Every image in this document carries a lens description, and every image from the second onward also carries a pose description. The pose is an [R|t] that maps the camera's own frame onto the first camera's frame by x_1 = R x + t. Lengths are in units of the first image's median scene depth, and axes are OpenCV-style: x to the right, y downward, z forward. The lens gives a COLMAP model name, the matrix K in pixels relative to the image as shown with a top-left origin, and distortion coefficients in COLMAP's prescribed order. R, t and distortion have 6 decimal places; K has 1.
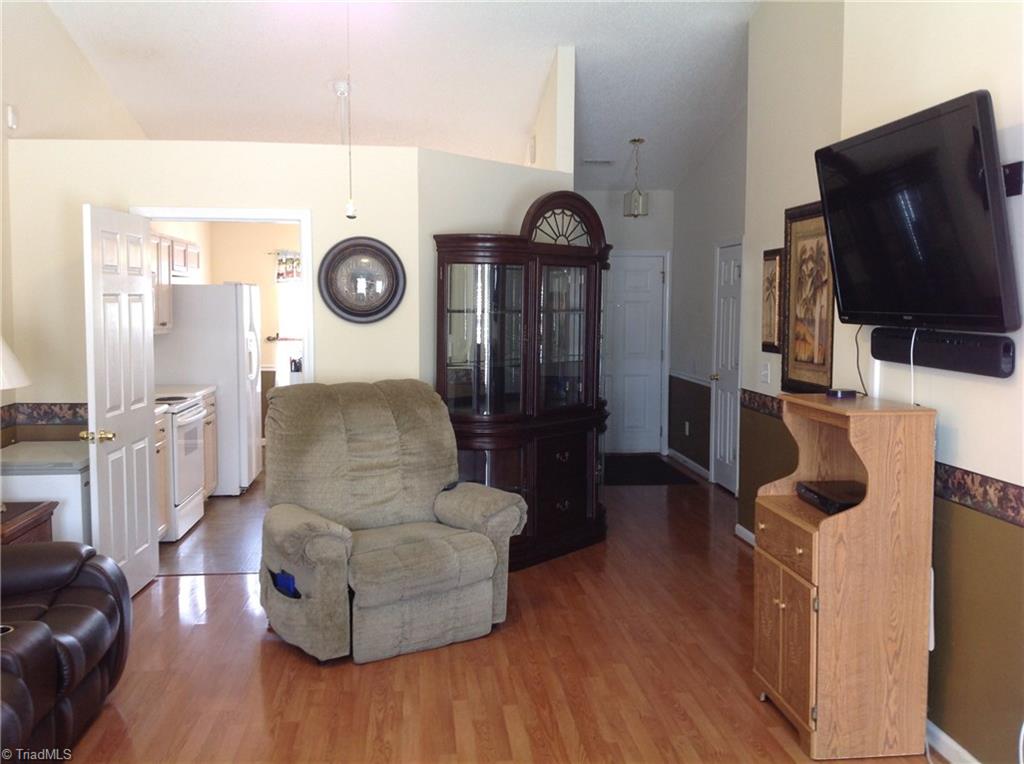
lens RADIAL K [[1019.1, 0, 512.0], [0, 1019.1, 382.0], [0, 0, 1]] dist [0.129437, -0.004224]
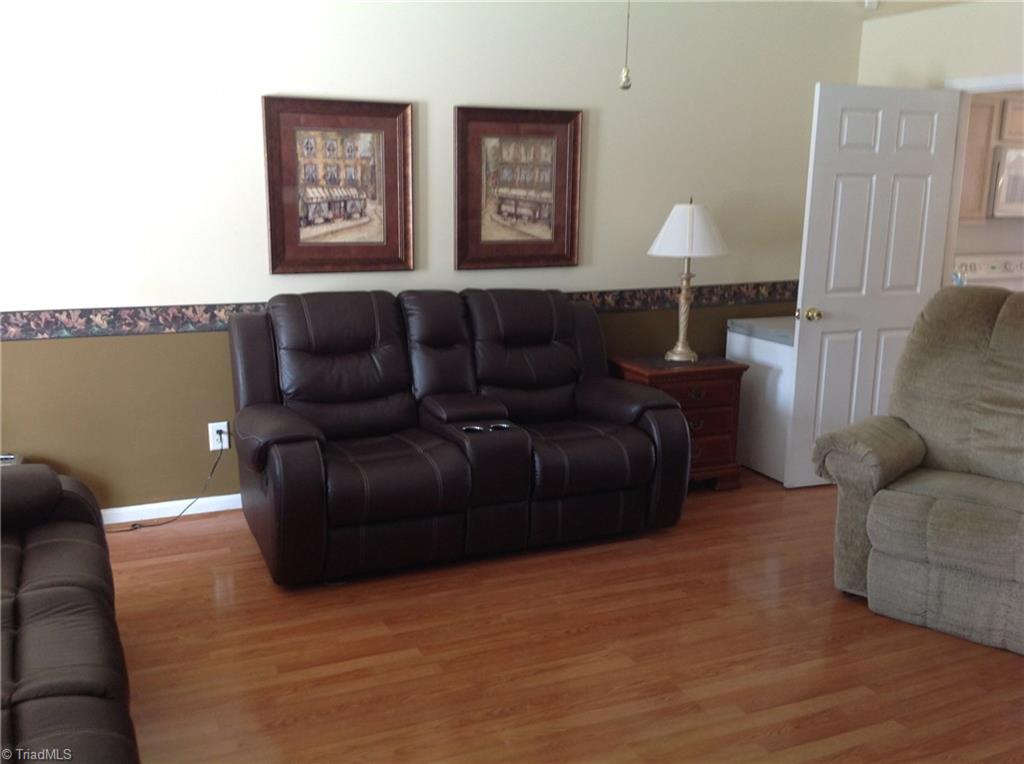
lens RADIAL K [[1019.1, 0, 512.0], [0, 1019.1, 382.0], [0, 0, 1]] dist [0.129437, -0.004224]
pose [[0.333191, 0.203784, -0.920574, 0.503644], [-0.088265, 0.978818, 0.184730, -0.049041], [0.938719, 0.019704, 0.344120, 0.401529]]
